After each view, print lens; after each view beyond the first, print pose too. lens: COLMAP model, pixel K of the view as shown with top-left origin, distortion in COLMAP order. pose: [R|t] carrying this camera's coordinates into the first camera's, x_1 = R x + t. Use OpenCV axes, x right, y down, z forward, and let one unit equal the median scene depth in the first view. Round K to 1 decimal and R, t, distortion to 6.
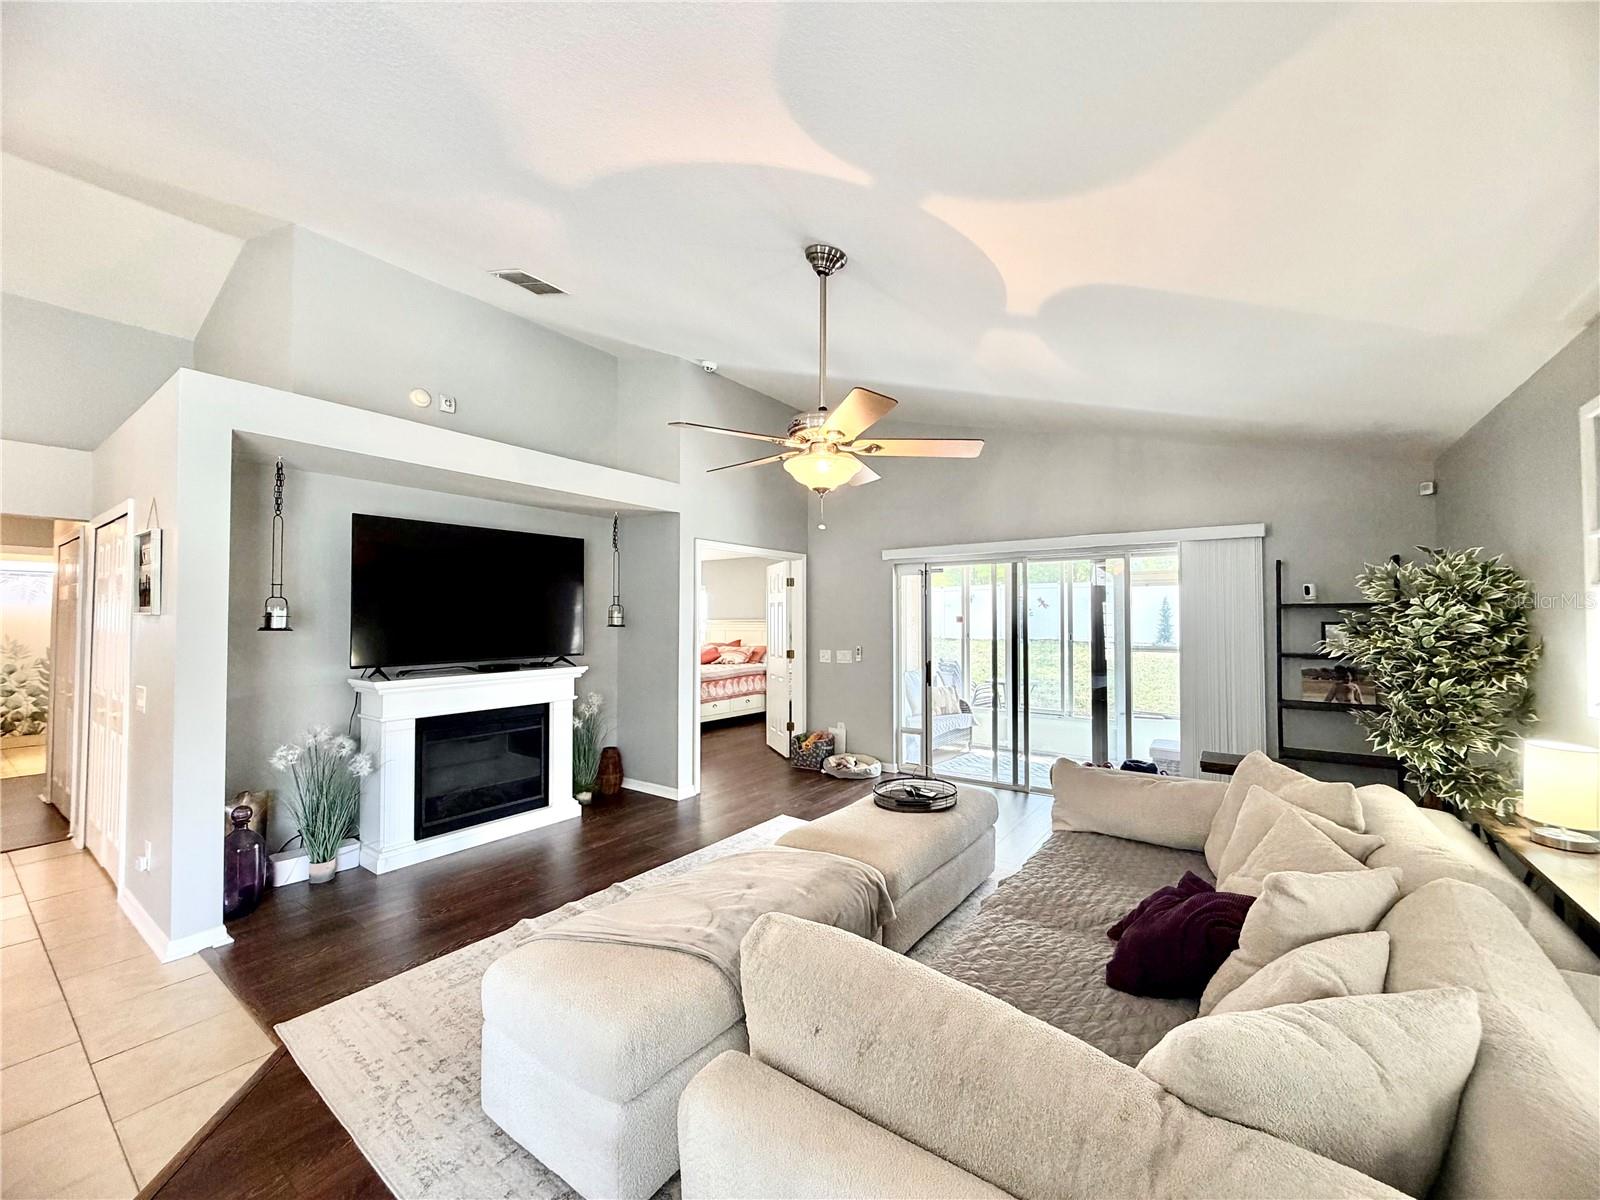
lens RADIAL K [[634.6, 0, 809.2], [0, 634.6, 594.2], [0, 0, 1]] dist [-0.002420, 0.000531]
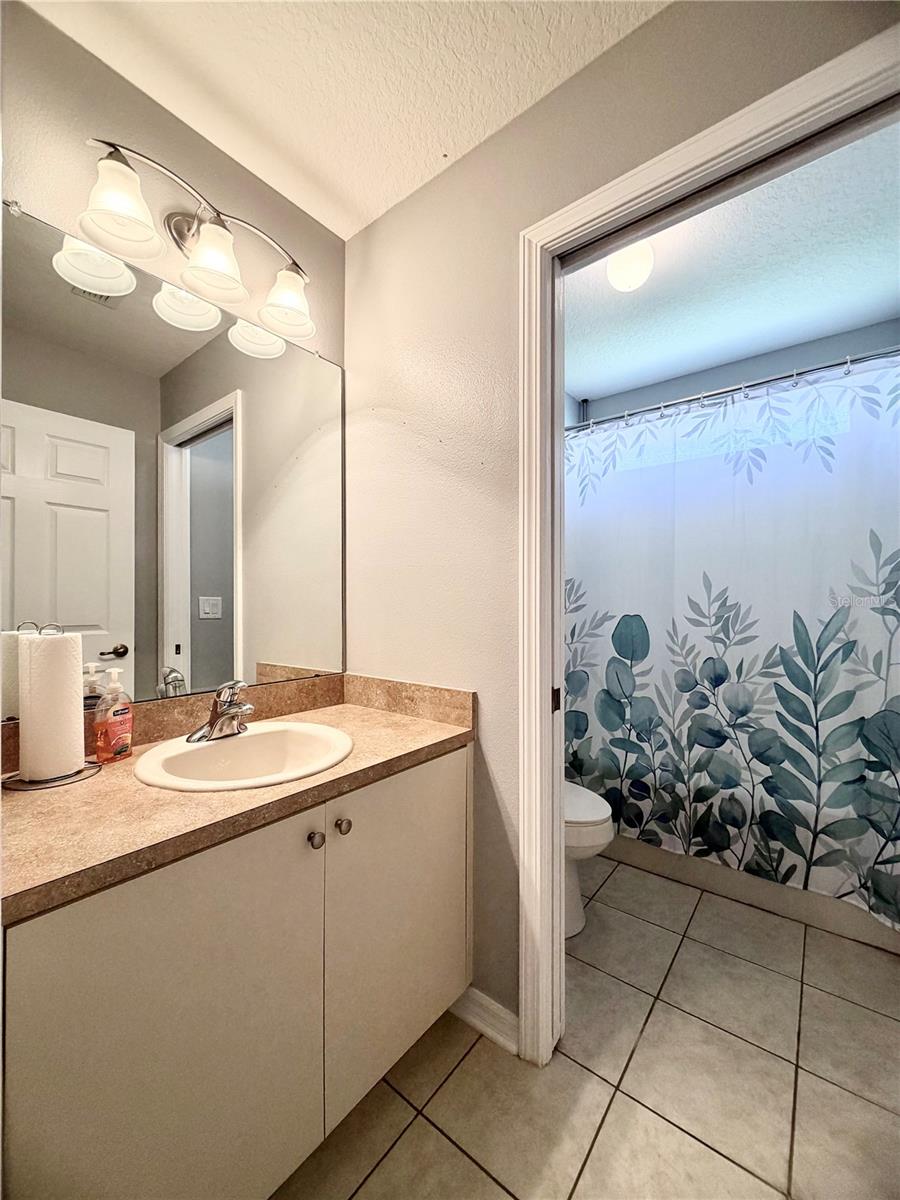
lens RADIAL K [[475.9, 0, 452.4], [0, 475.9, 591.1], [0, 0, 1]] dist [-0.002420, 0.000531]
pose [[-0.047990, 0.001330, -0.998847, -0.596304], [0.038151, 0.999272, -0.000502, 0.040986], [0.998119, -0.038131, -0.048006, 0.523752]]
